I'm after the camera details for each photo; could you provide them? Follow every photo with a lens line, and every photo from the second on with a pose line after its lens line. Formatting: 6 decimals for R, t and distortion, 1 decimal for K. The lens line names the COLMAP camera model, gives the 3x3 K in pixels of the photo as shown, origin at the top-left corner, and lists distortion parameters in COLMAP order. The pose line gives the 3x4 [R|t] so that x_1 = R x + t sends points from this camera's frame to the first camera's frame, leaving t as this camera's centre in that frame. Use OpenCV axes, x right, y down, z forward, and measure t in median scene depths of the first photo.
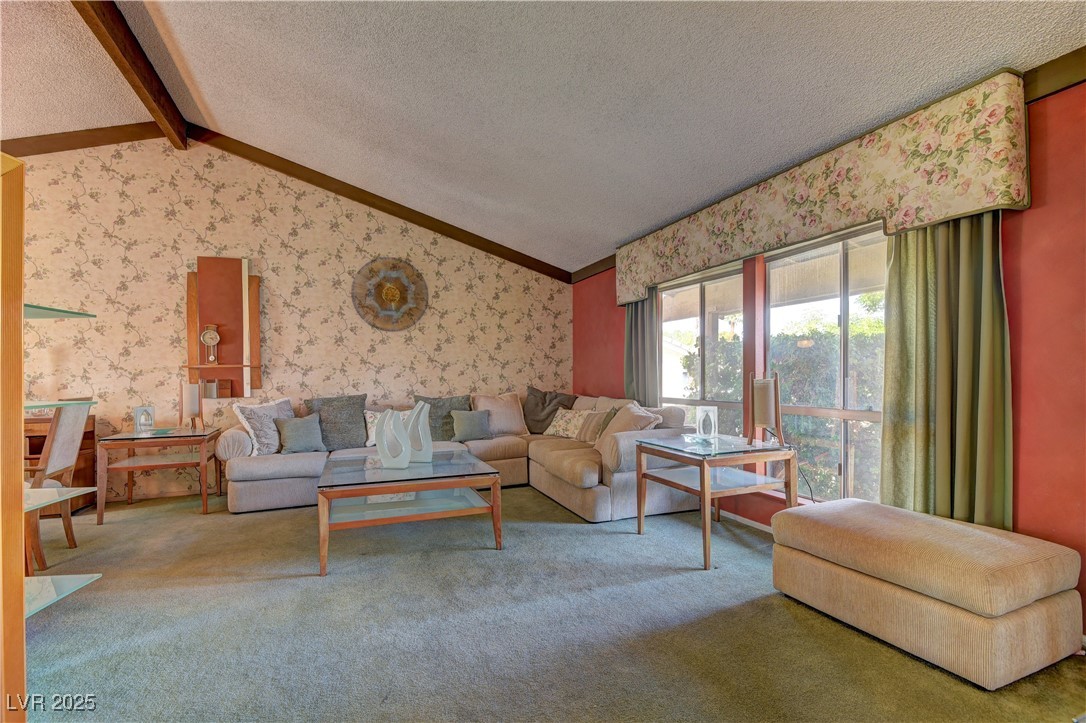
lens RADIAL K [[494.8, 0, 543.0], [0, 494.8, 377.6], [0, 0, 1]] dist [-0.003726, -0.001915]
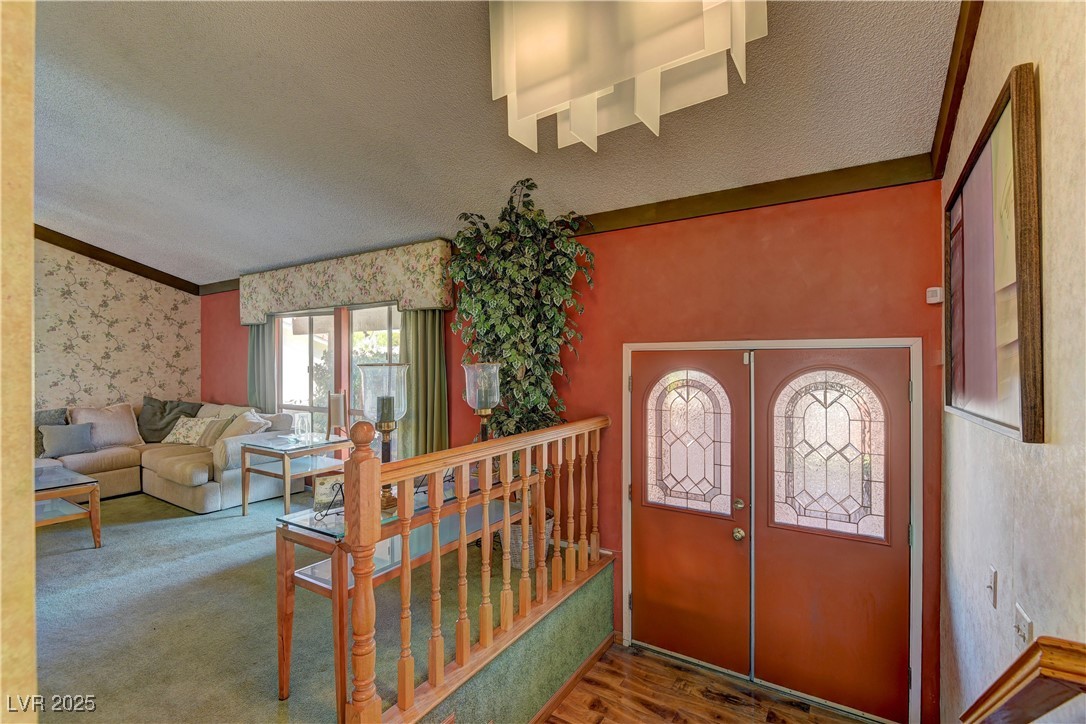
lens RADIAL K [[494.8, 0, 539.4], [0, 494.8, 366.6], [0, 0, 1]] dist [-0.003726, -0.001915]
pose [[0.817589, 0.002964, 0.575795, 0.077487], [-0.001013, 0.999993, -0.003710, -0.062659], [-0.575801, 0.002450, 0.817586, -0.456666]]
